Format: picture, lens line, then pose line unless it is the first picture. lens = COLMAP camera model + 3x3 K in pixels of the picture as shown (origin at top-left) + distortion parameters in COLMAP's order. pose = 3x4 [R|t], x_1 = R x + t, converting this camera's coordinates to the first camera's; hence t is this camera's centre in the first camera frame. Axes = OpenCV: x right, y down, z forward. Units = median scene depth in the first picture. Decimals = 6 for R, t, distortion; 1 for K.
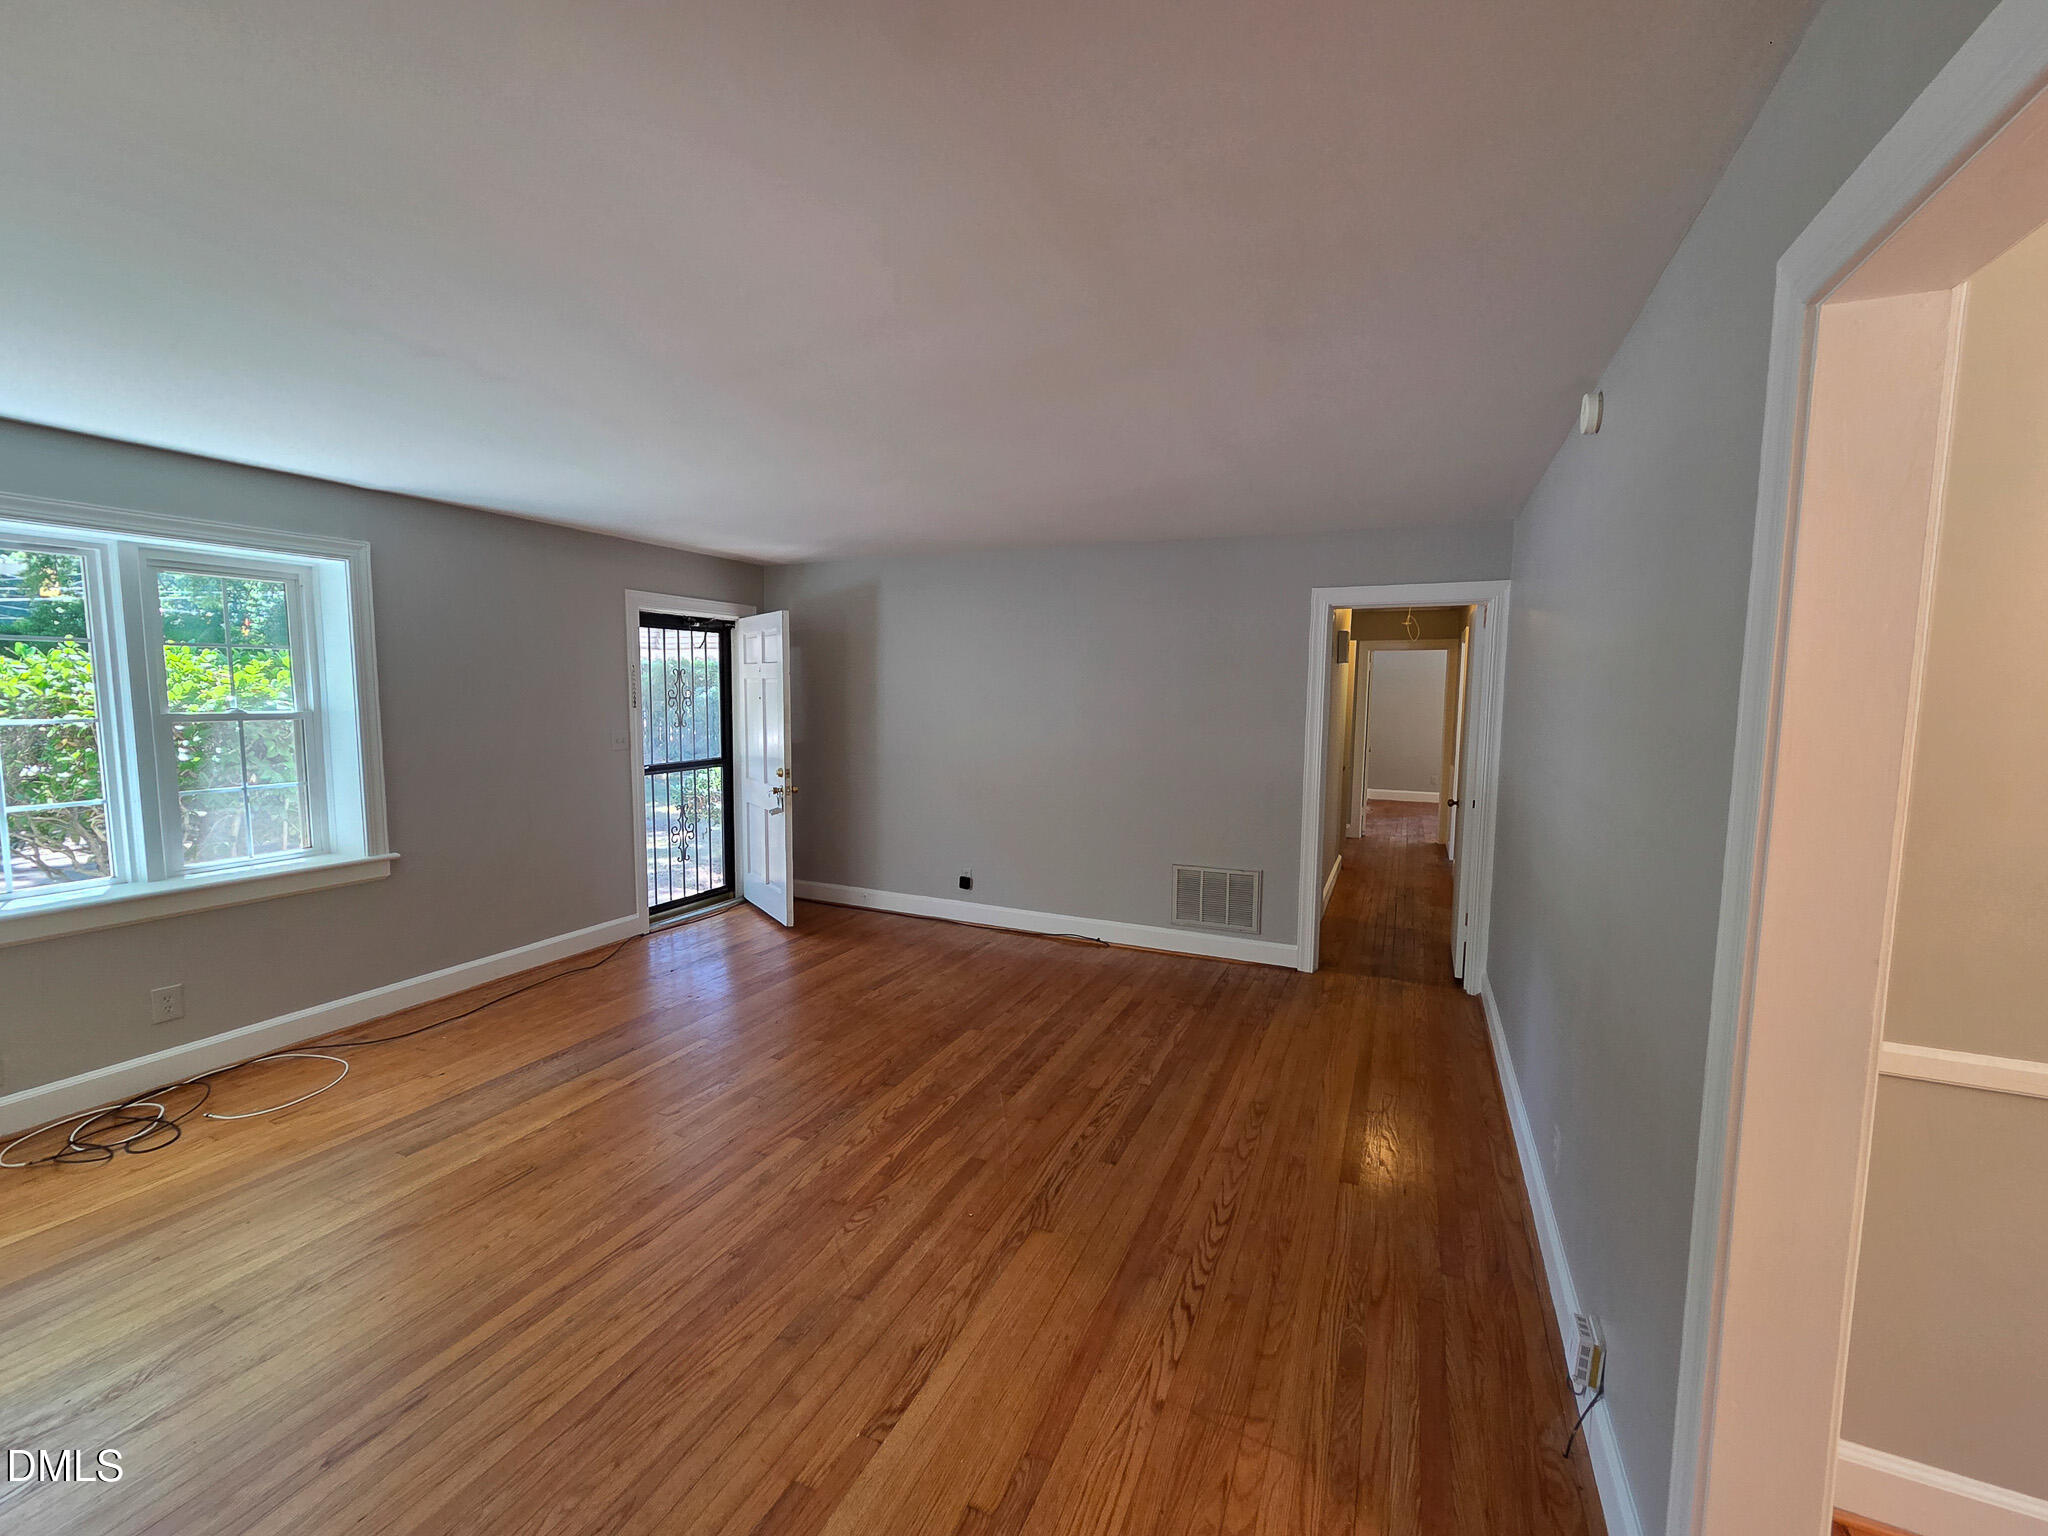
lens RADIAL K [[847.4, 0, 1023.1], [0, 847.4, 771.5], [0, 0, 1]] dist [0.003242, 0.000384]
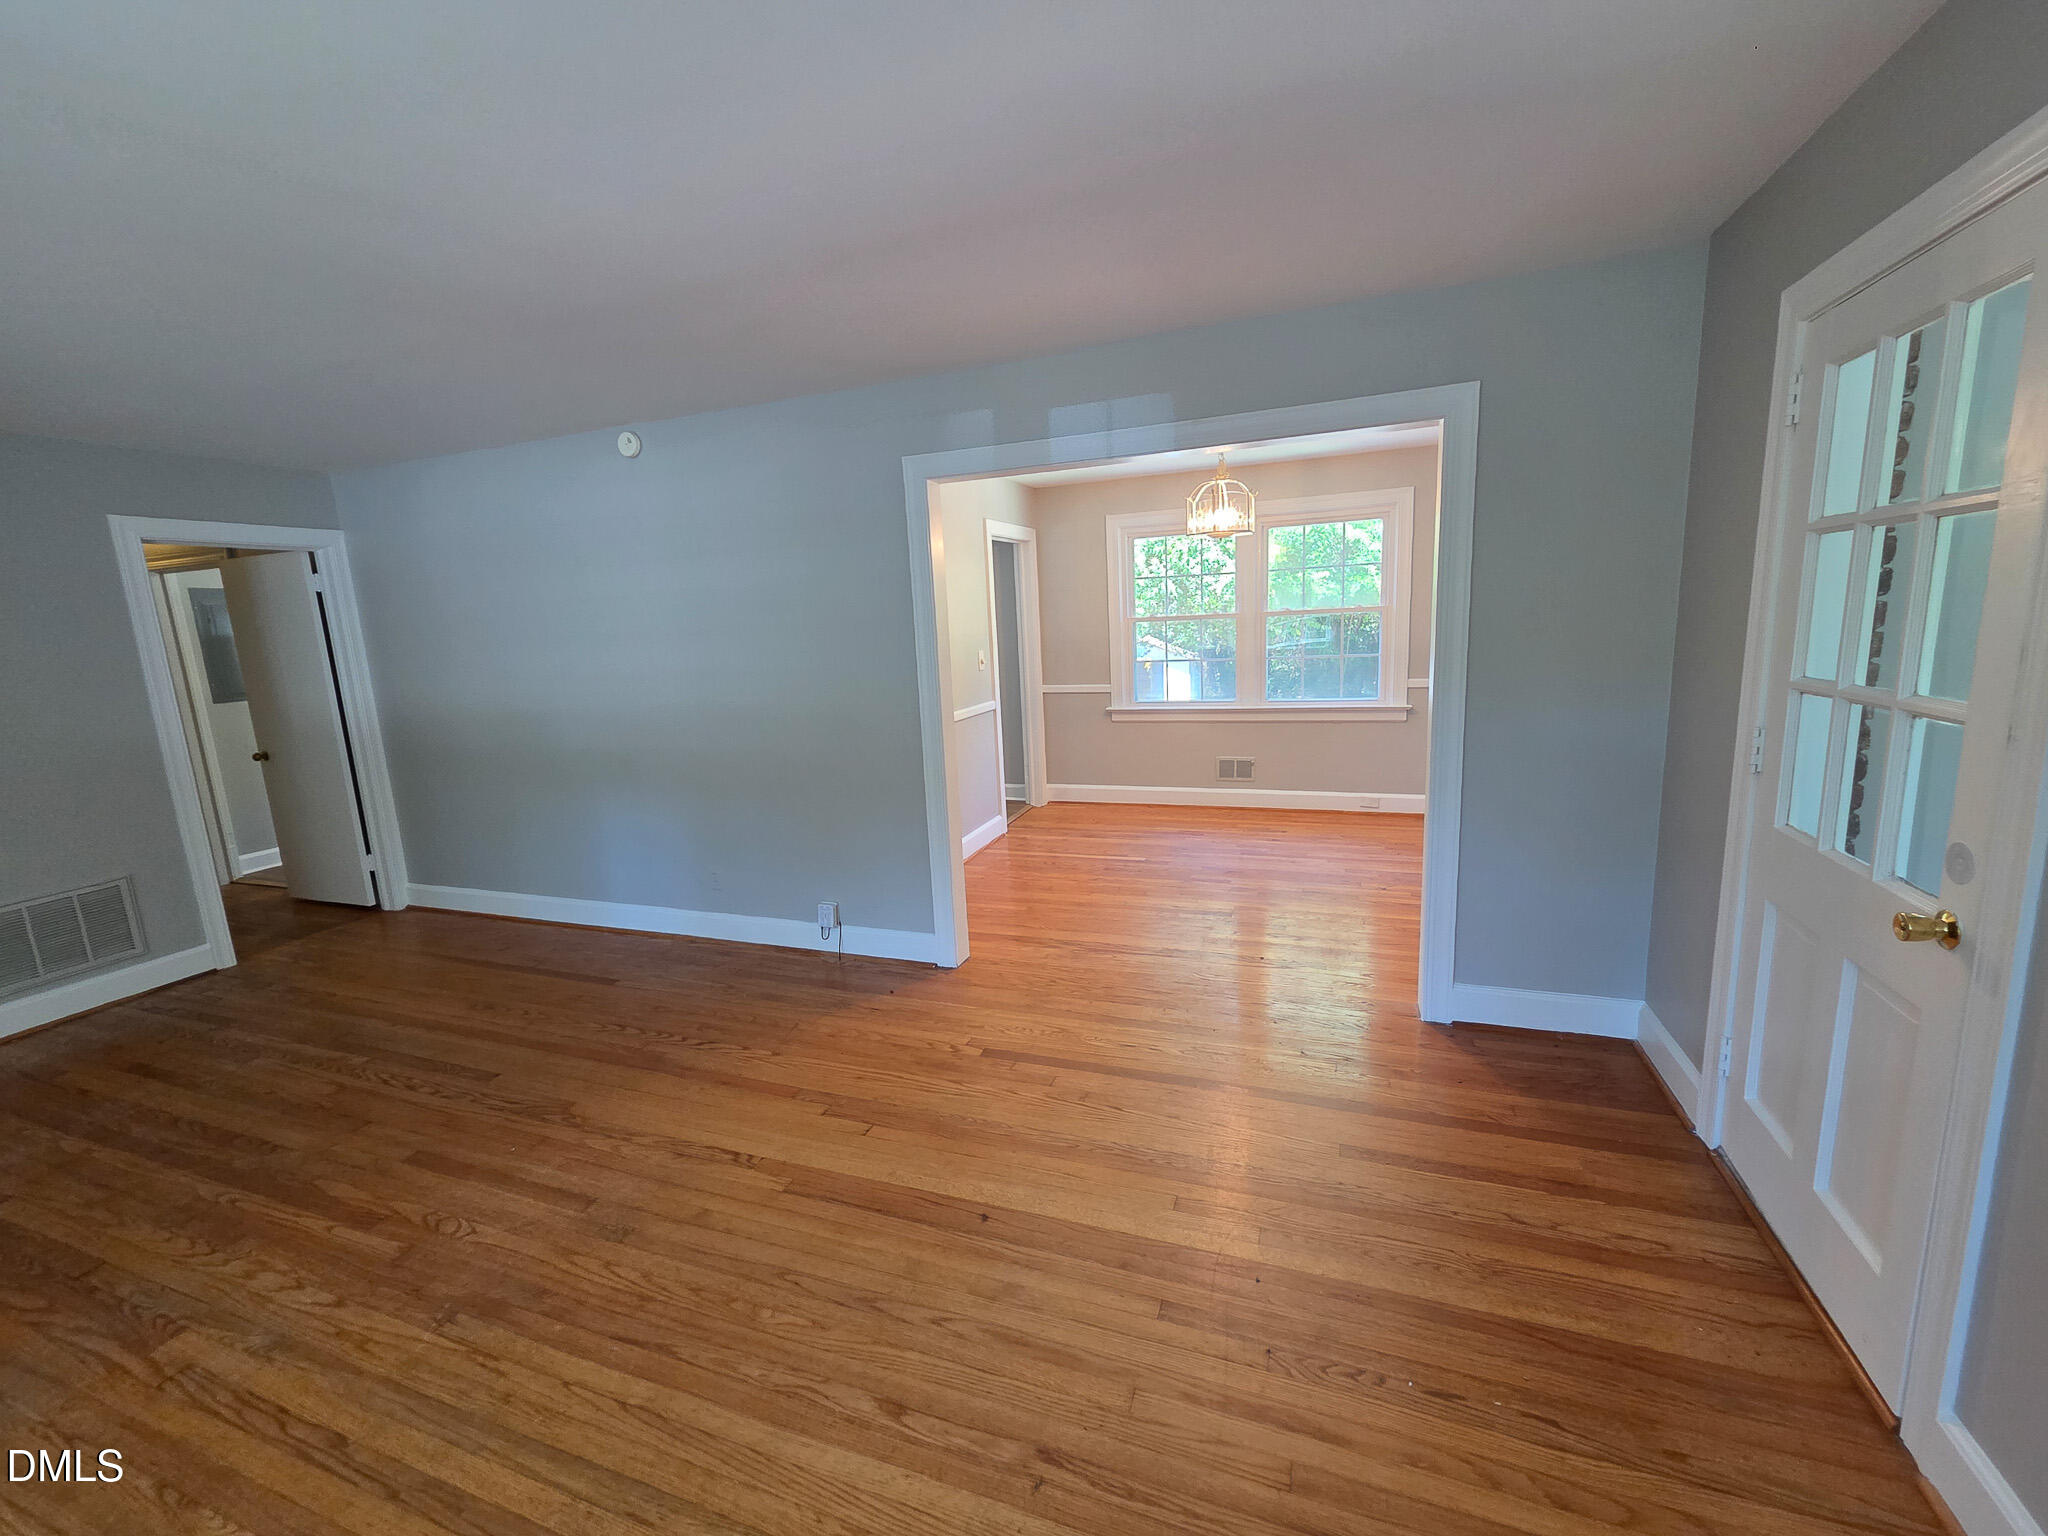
lens RADIAL K [[844.3, 0, 1018.3], [0, 844.3, 767.8], [0, 0, 1]] dist [0.003139, 0.000554]
pose [[-0.065748, -0.181303, 0.981227, -0.692321], [0.146075, 0.971012, 0.189204, -0.009491], [-0.987086, 0.155773, -0.037358, 0.265926]]
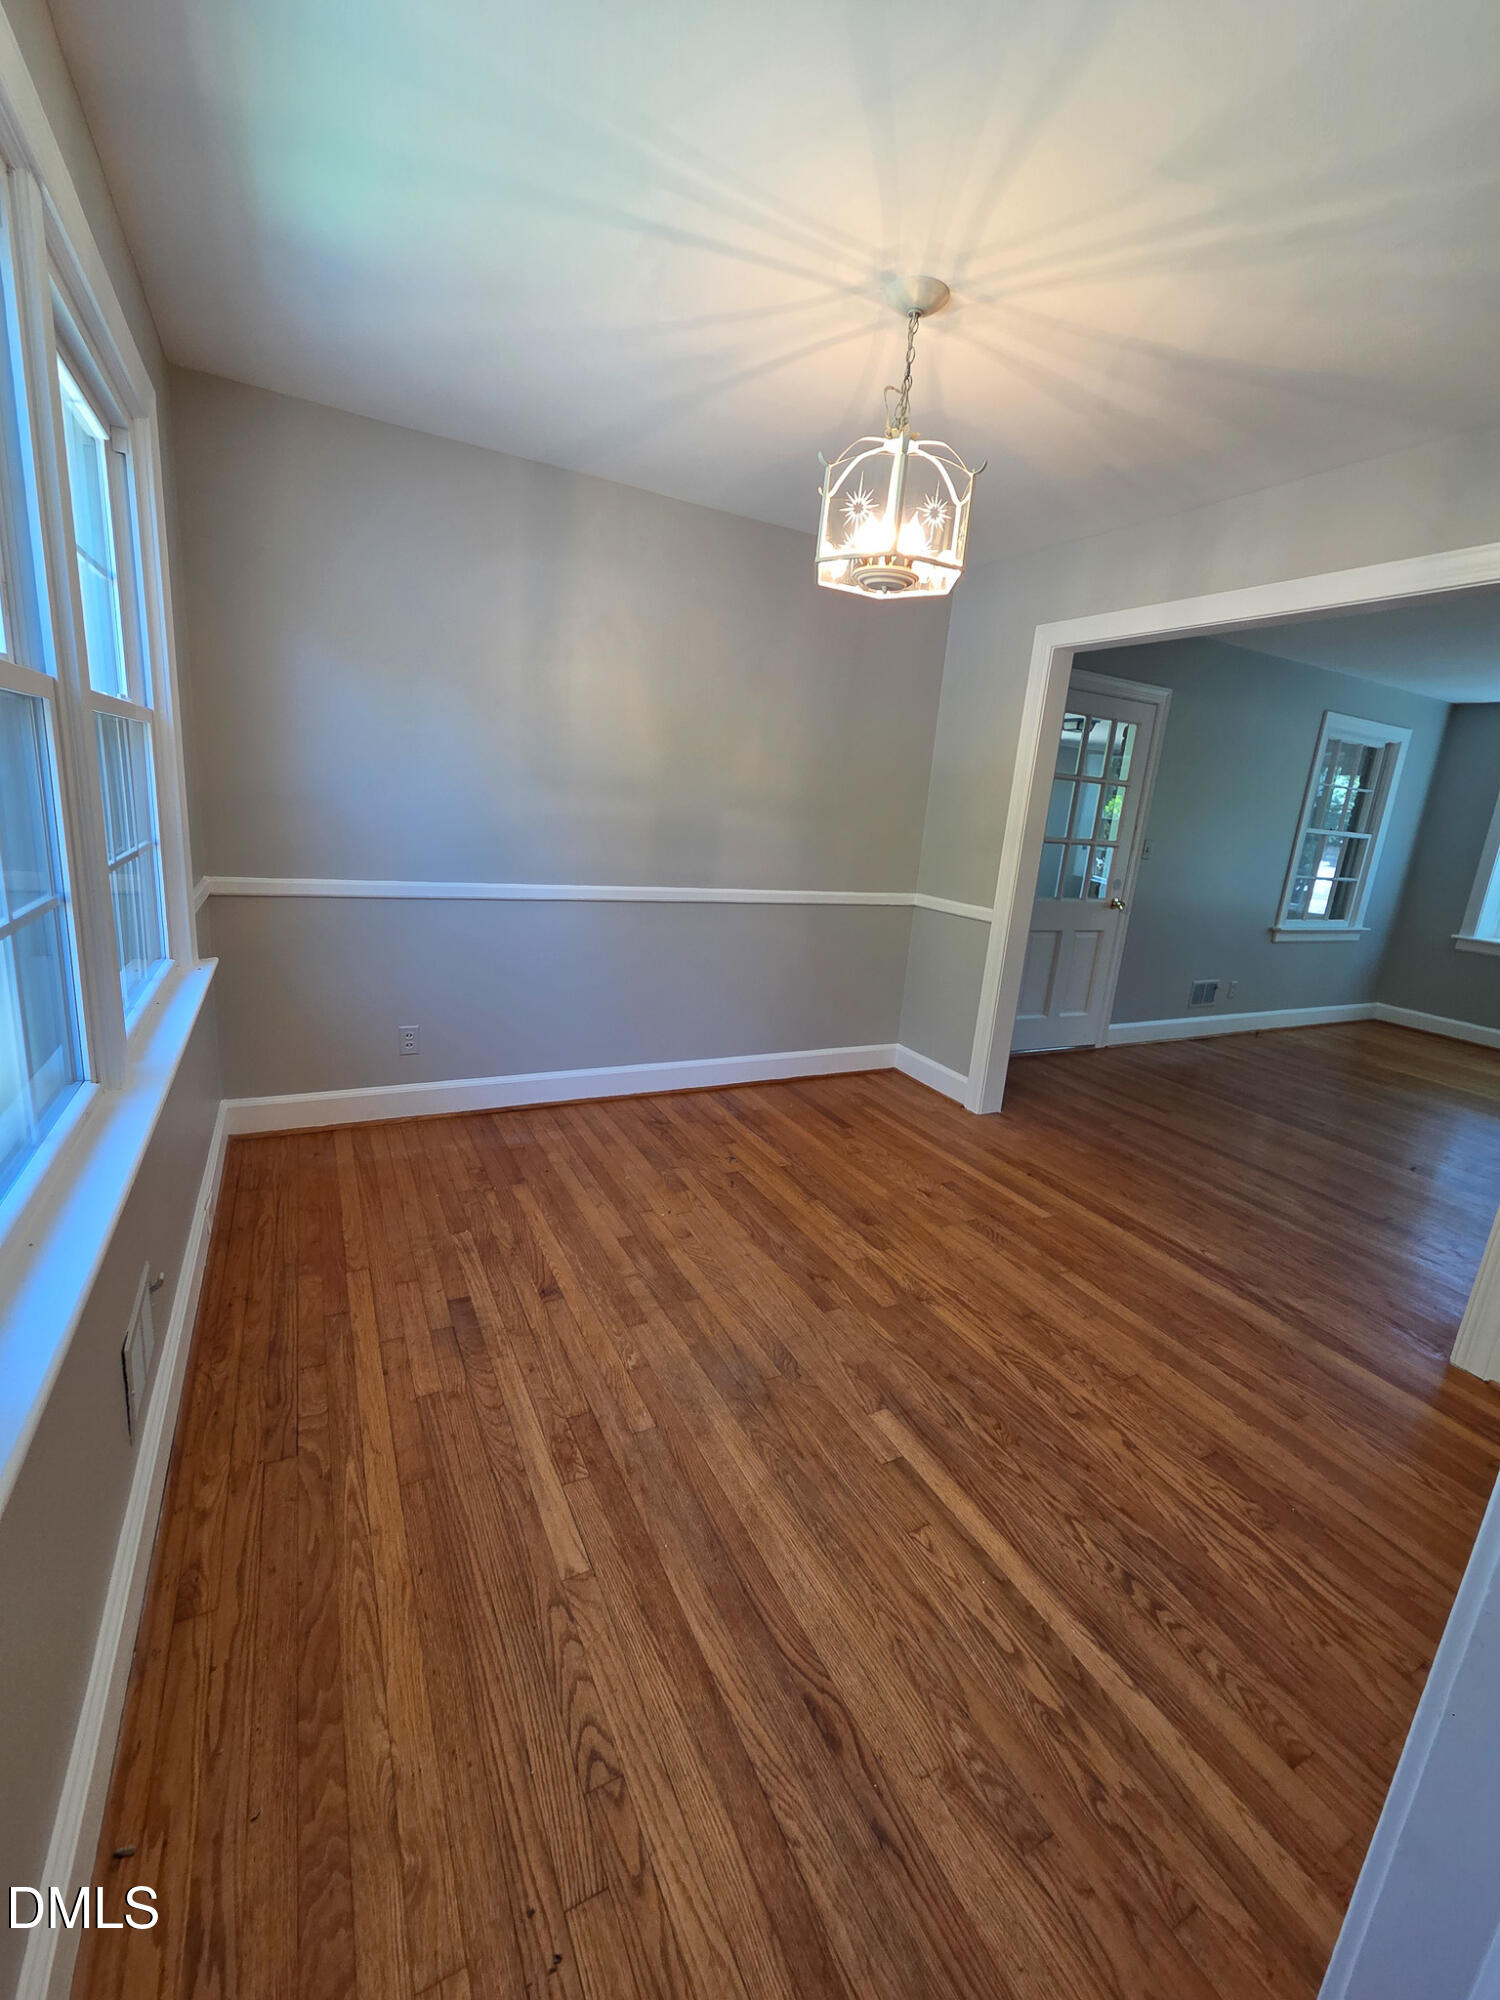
lens RADIAL K [[824.5, 0, 751.5], [0, 824.5, 994.3], [0, 0, 1]] dist [0.003139, 0.000554]
pose [[-0.606897, 0.125630, -0.784788, 1.067538], [-0.166507, 0.945418, 0.280108, 0.056069], [0.777143, 0.300670, -0.552853, 0.173536]]
